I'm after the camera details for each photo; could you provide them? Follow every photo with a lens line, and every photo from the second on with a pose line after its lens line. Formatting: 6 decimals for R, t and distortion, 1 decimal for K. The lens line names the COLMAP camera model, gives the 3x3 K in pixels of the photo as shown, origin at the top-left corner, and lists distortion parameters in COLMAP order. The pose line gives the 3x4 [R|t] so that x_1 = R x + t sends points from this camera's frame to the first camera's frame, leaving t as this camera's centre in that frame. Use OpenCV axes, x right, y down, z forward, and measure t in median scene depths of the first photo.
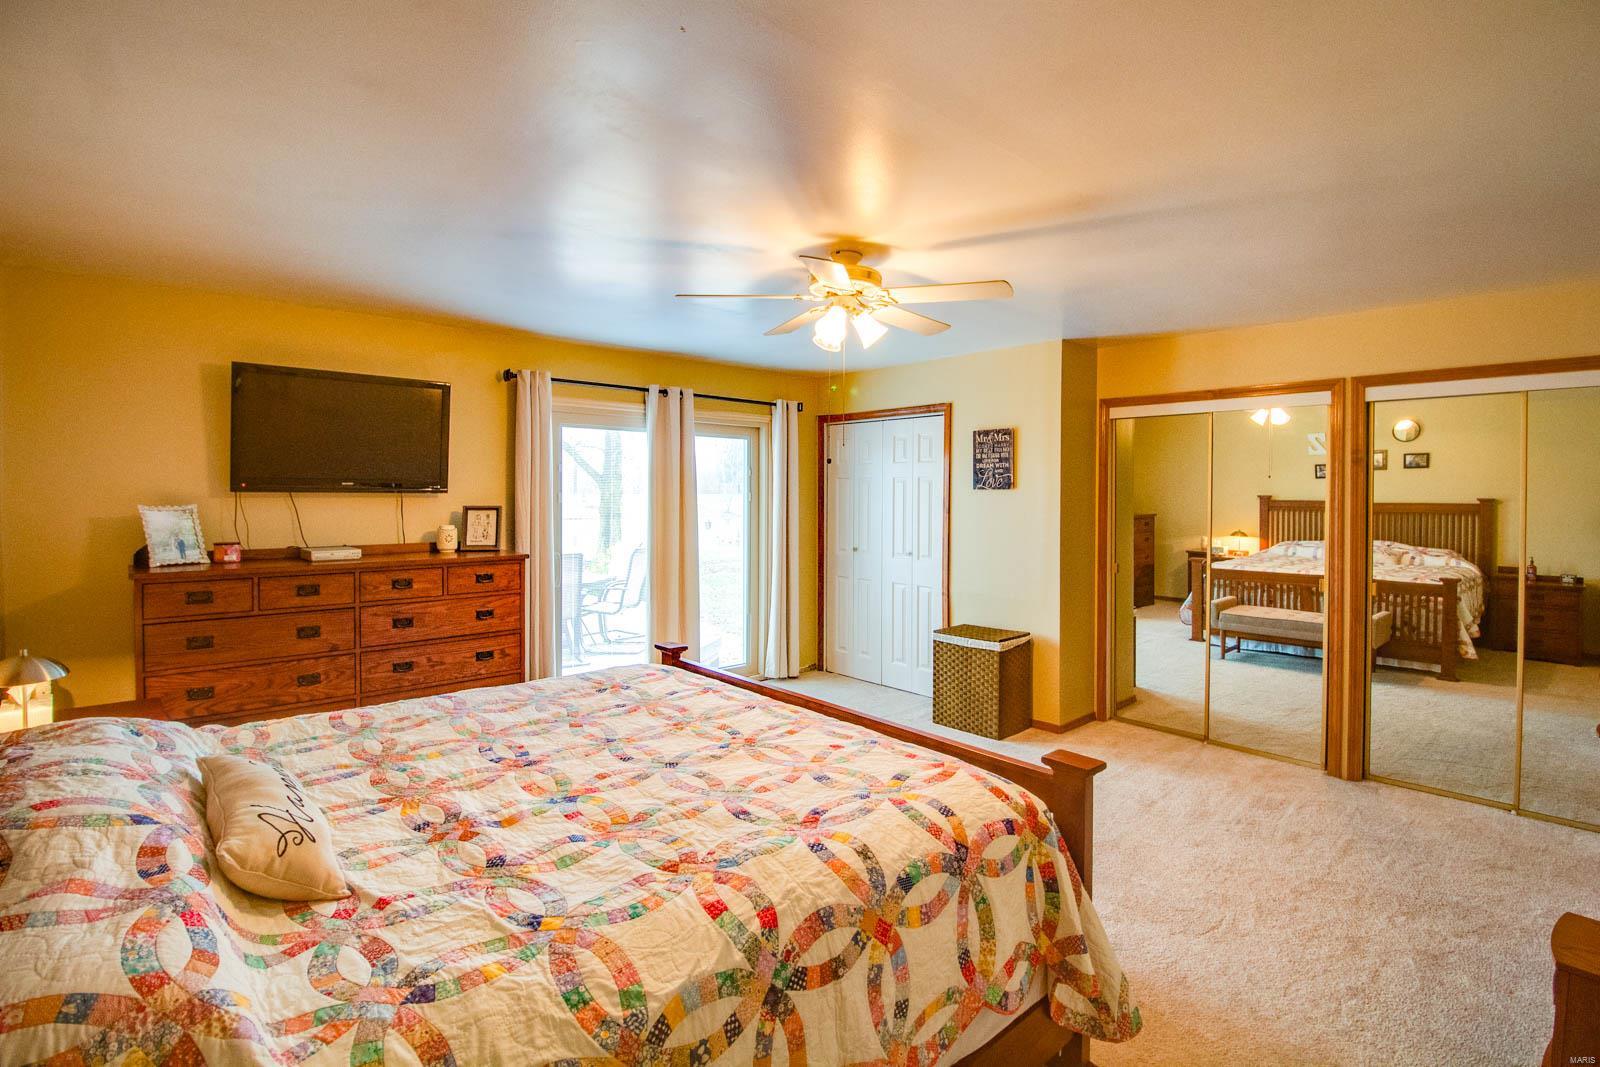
lens RADIAL K [[770.8, 0, 805.4], [0, 770.8, 489.6], [0, 0, 1]] dist [-0.000753, -0.000184]
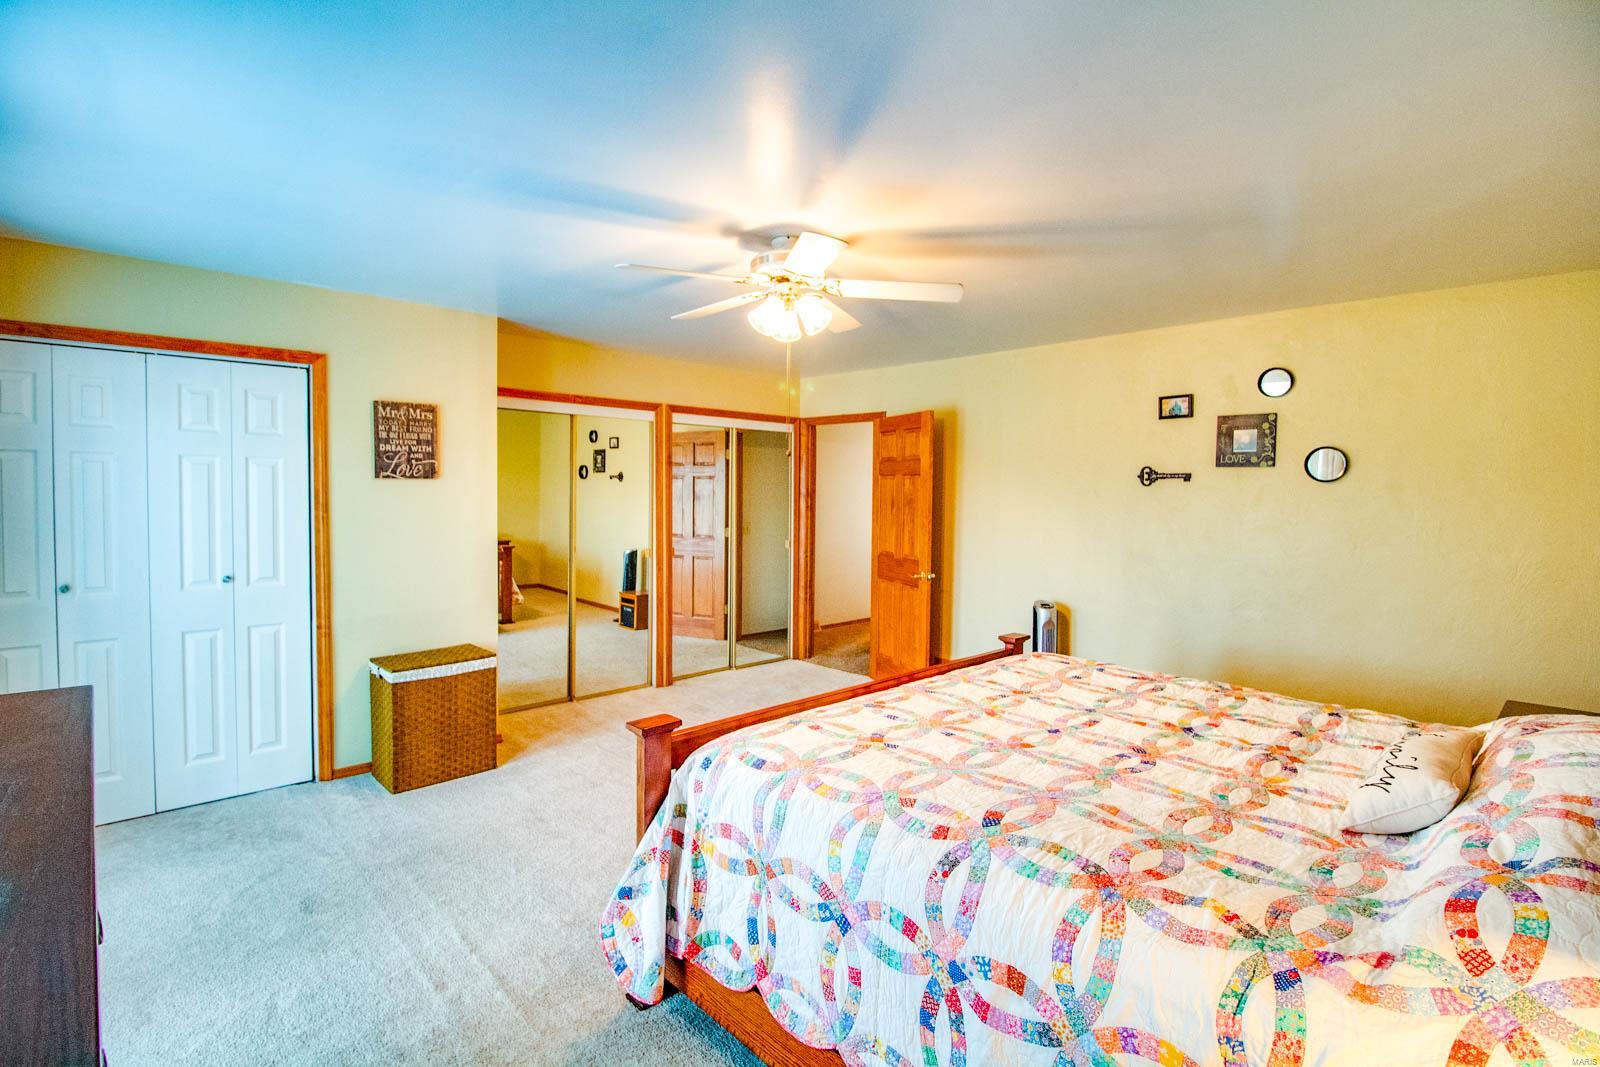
lens RADIAL K [[783.2, 0, 801.6], [0, 783.2, 519.4], [0, 0, 1]] dist [-0.017514, -0.000928]
pose [[-0.049596, -0.037382, 0.998070, -0.585008], [-0.011152, 0.999258, 0.036872, 0.007317], [-0.998707, -0.009301, -0.049976, 0.649485]]
